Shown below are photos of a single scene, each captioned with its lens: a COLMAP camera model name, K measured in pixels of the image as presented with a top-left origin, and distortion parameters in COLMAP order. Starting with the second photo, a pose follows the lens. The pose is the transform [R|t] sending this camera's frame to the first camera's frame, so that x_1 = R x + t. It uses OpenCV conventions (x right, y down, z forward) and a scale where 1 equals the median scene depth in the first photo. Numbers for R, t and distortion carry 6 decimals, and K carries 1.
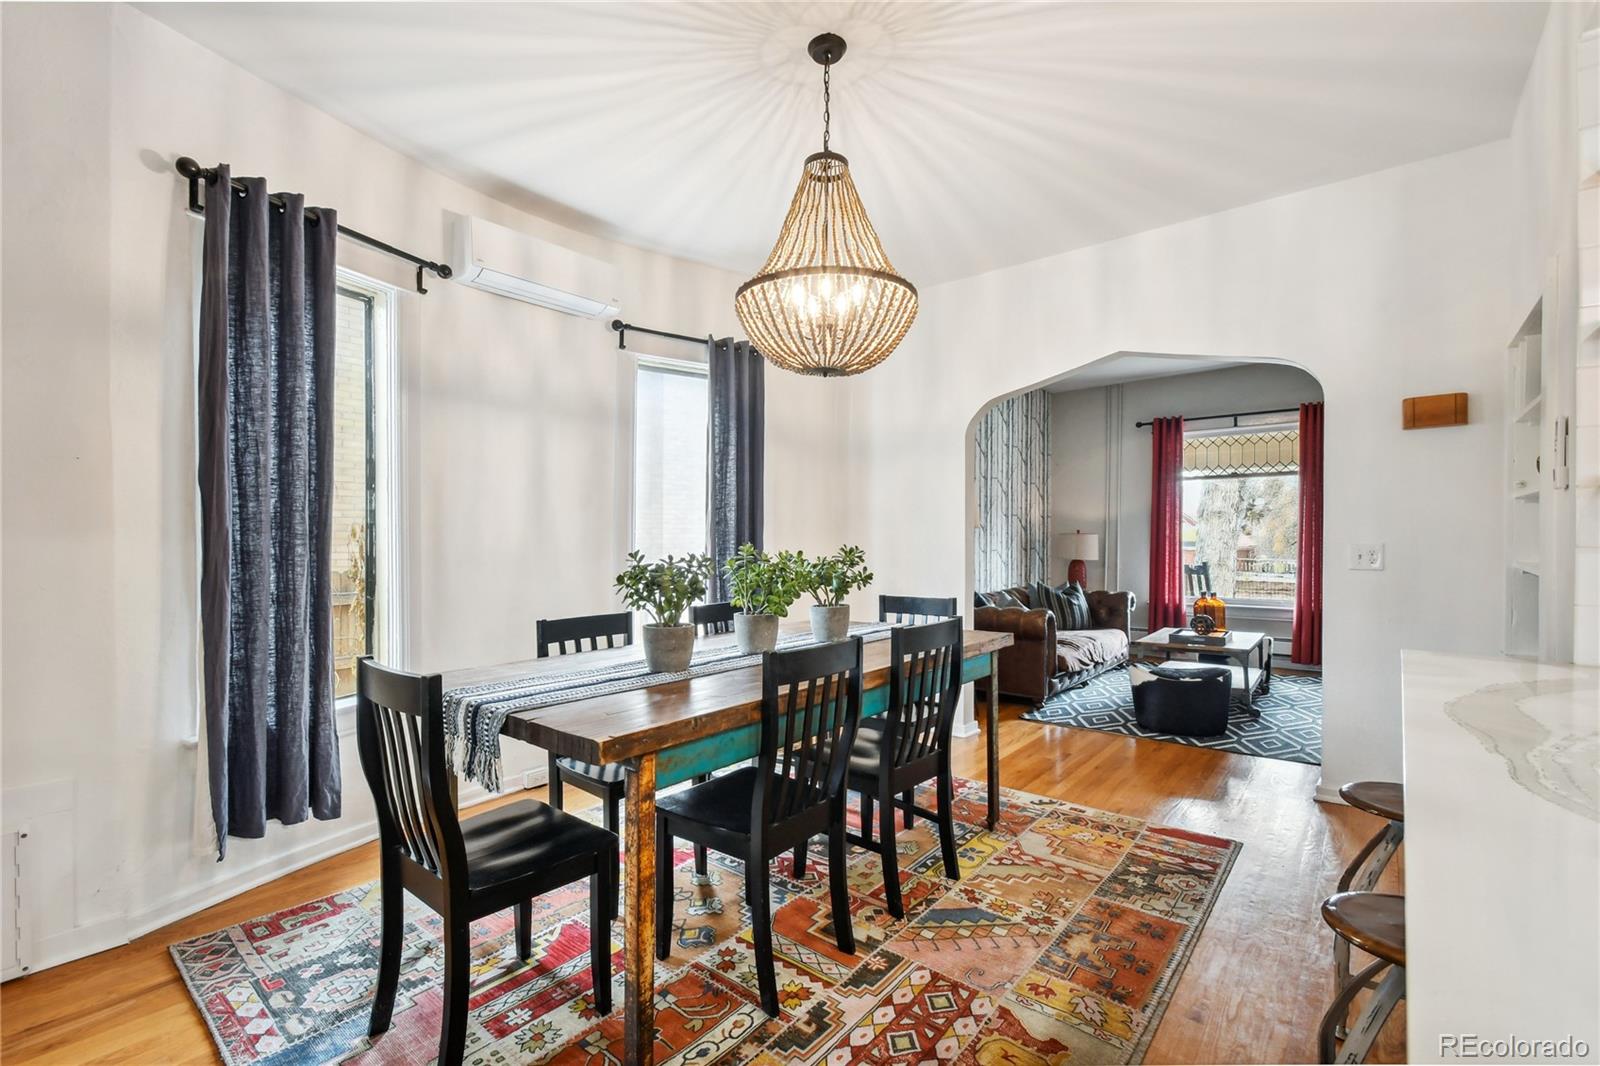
lens RADIAL K [[720.0, 0, 795.8], [0, 720.0, 533.9], [0, 0, 1]] dist [0.004229, -0.006811]
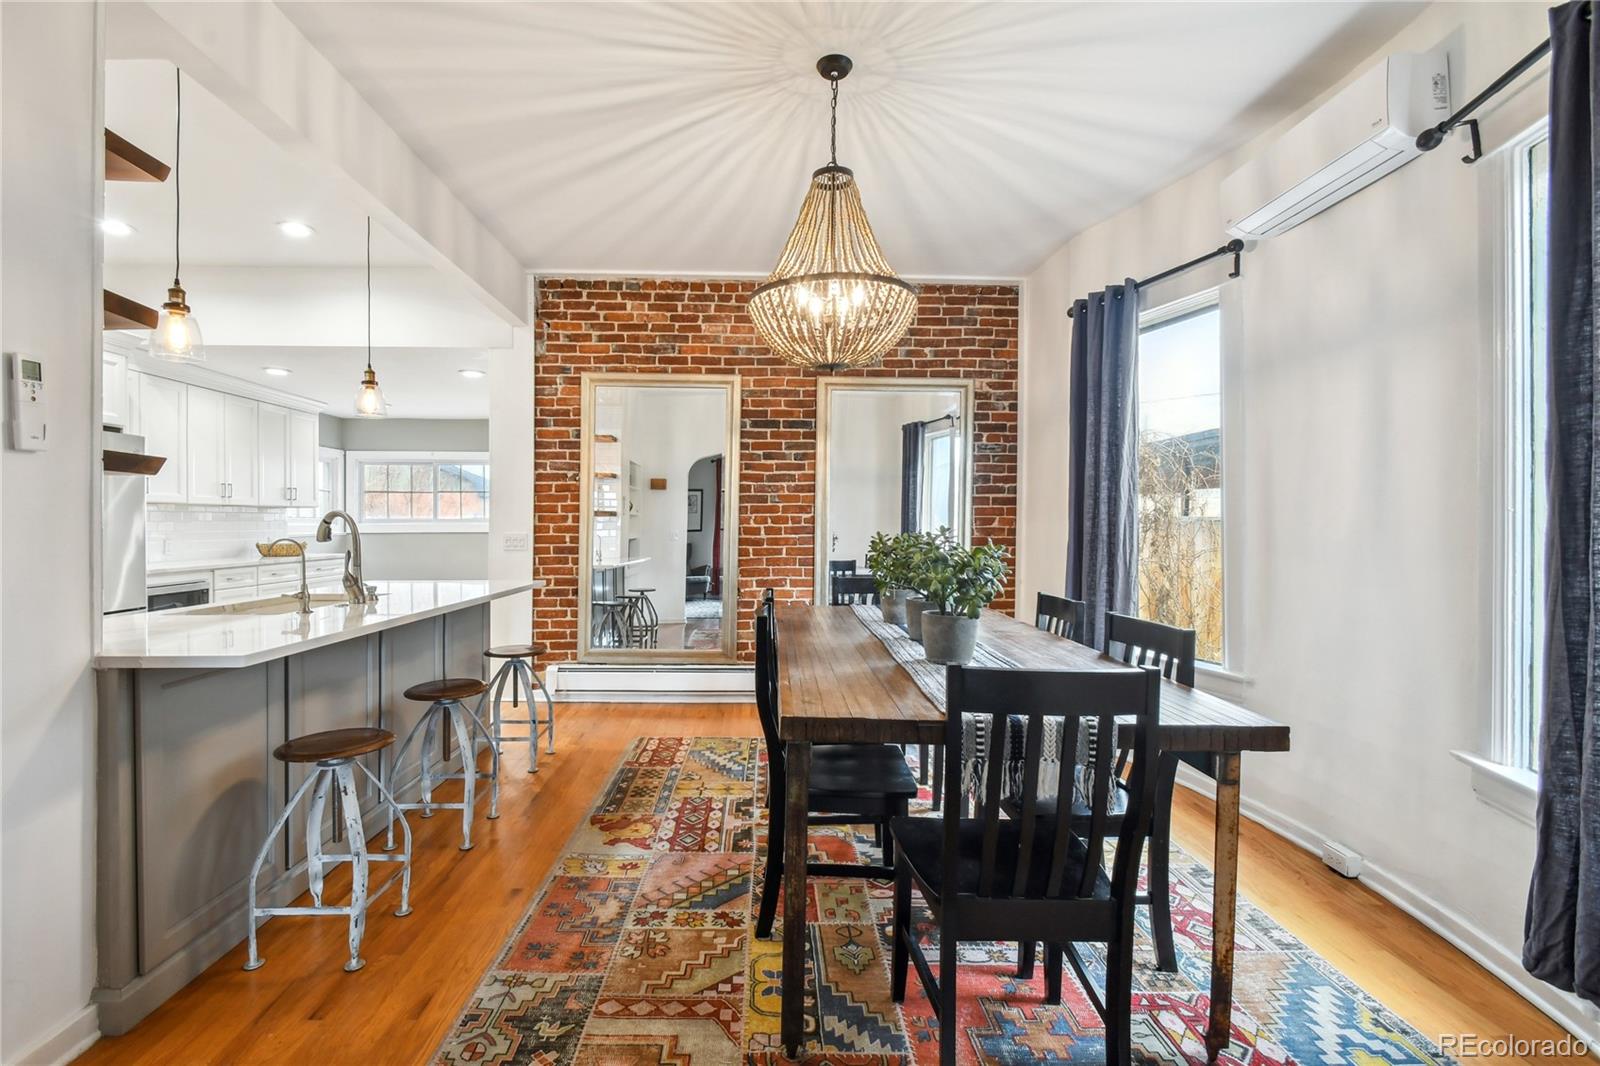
lens RADIAL K [[720.0, 0, 788.9], [0, 720.0, 537.6], [0, 0, 1]] dist [0.004229, -0.006811]
pose [[-0.758283, 0.008683, -0.651868, 0.833757], [-0.002722, 0.999860, 0.016484, 0.005587], [0.651920, 0.014275, -0.758153, 1.867905]]
